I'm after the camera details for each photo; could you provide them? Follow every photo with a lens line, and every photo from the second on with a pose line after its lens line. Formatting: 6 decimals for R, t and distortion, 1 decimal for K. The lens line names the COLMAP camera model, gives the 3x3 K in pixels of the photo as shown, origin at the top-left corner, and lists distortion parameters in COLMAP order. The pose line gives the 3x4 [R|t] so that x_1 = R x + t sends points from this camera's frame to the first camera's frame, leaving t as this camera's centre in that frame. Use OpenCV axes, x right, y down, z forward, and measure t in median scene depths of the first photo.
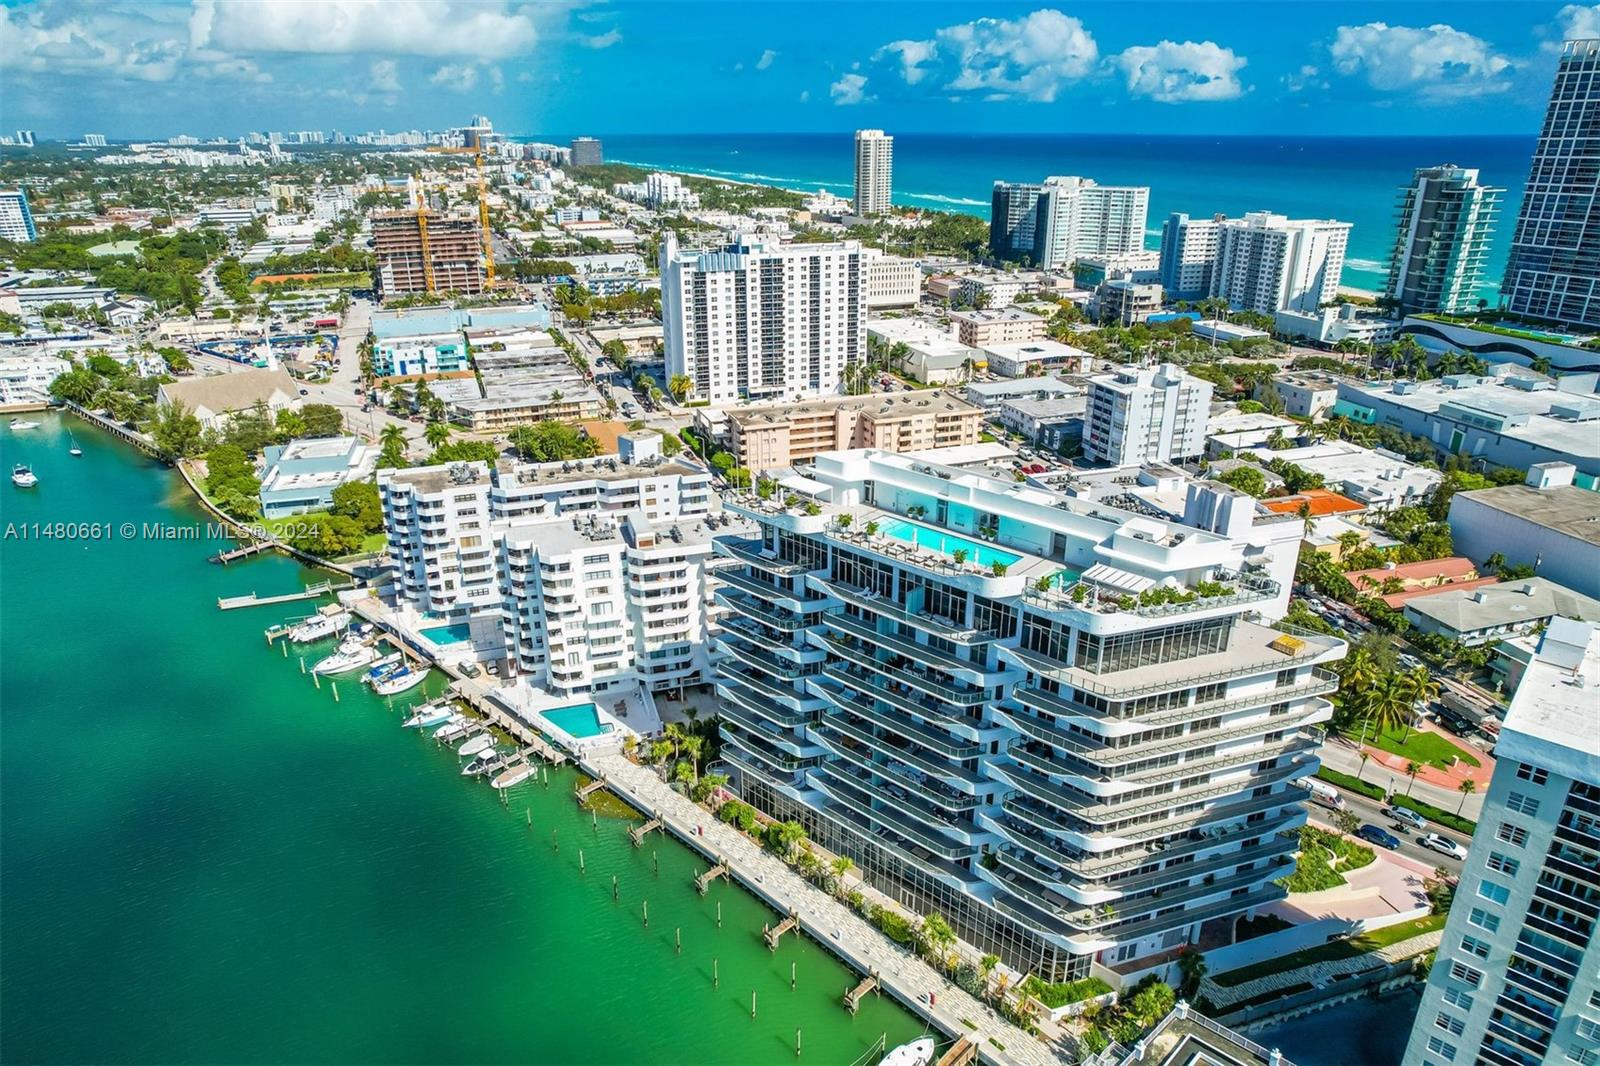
lens RADIAL K [[1028.1, 0, 785.5], [0, 1028.1, 529.1], [0, 0, 1]] dist [-0.079493, 0.066735]
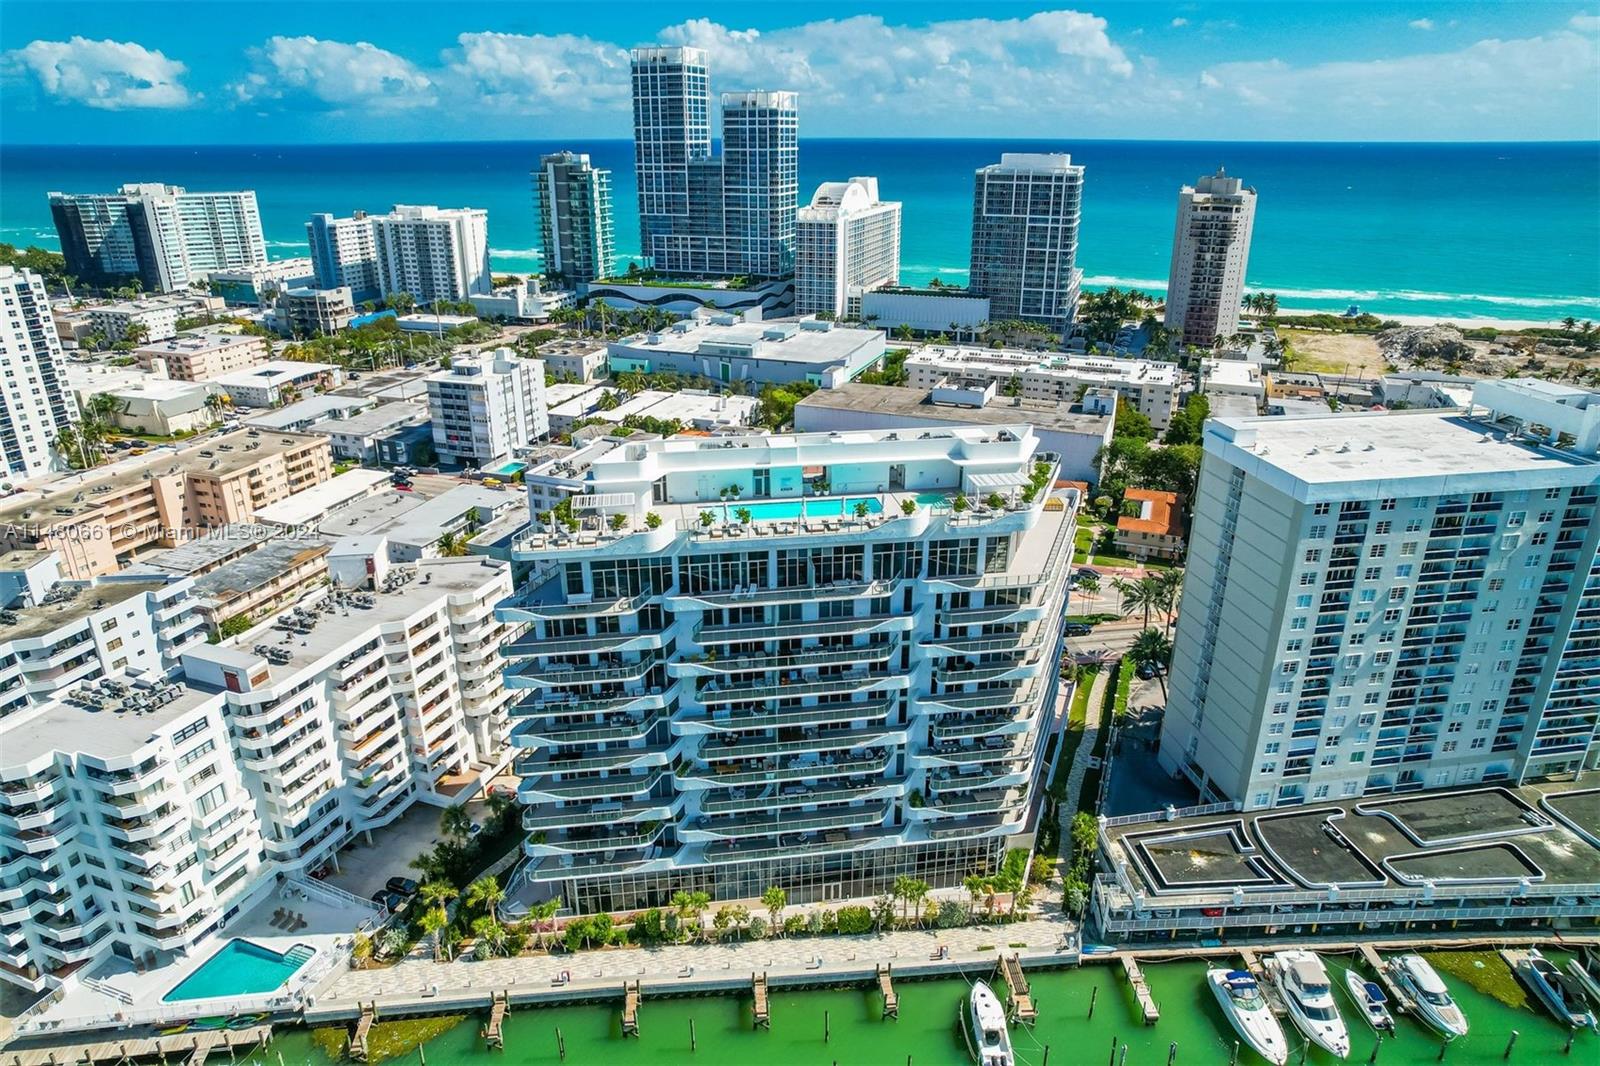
lens RADIAL K [[1023.3, 0, 793.4], [0, 1023.3, 537.2], [0, 0, 1]] dist [-0.078706, 0.076900]
pose [[0.617974, -0.287417, 0.731778, -0.163739], [0.287936, 0.948851, 0.129518, -0.025840], [-0.731574, 0.130666, 0.669123, 0.118826]]
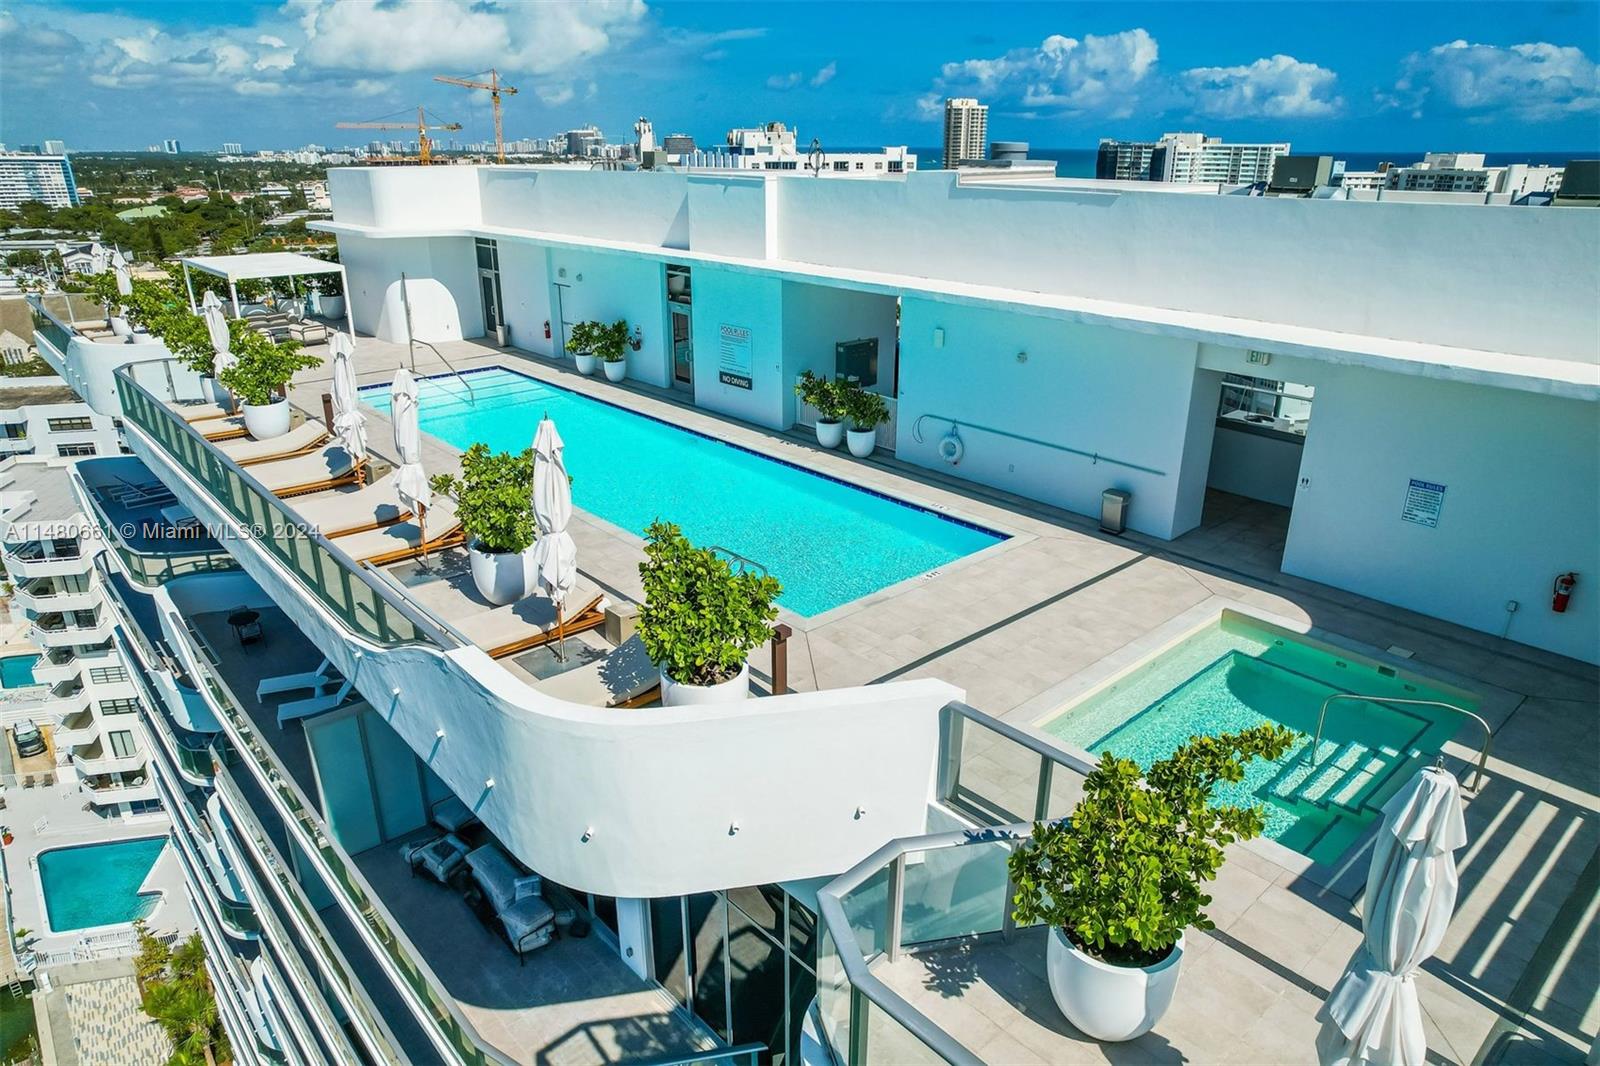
lens RADIAL K [[1028.1, 0, 785.5], [0, 1028.1, 529.1], [0, 0, 1]] dist [-0.079493, 0.066735]
pose [[0.994917, 0.040296, -0.092287, 0.063034], [-0.041629, 0.999054, -0.012559, 0.008726], [0.091694, 0.016337, 0.995653, 0.249575]]
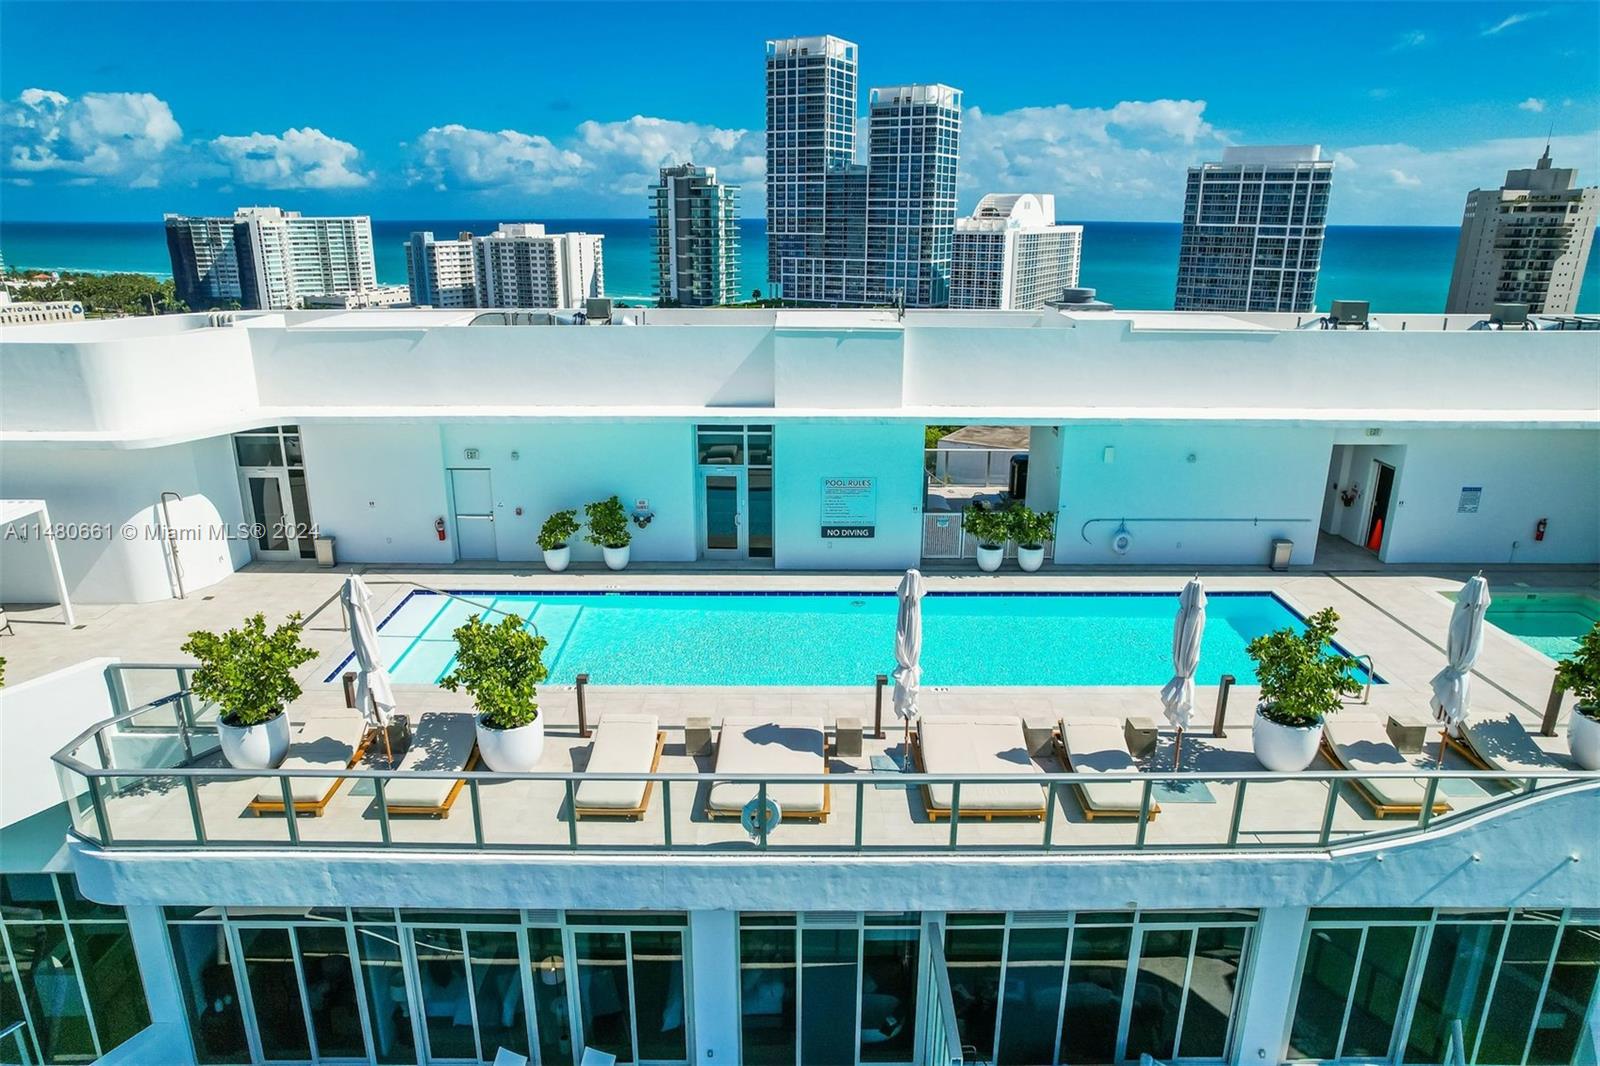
lens RADIAL K [[1023.3, 0, 793.4], [0, 1023.3, 537.2], [0, 0, 1]] dist [-0.078706, 0.076900]
pose [[0.728779, -0.199282, 0.655109, 0.009099], [0.245124, 0.969239, 0.022150, -0.003411], [-0.639371, 0.144440, 0.755210, 0.268637]]
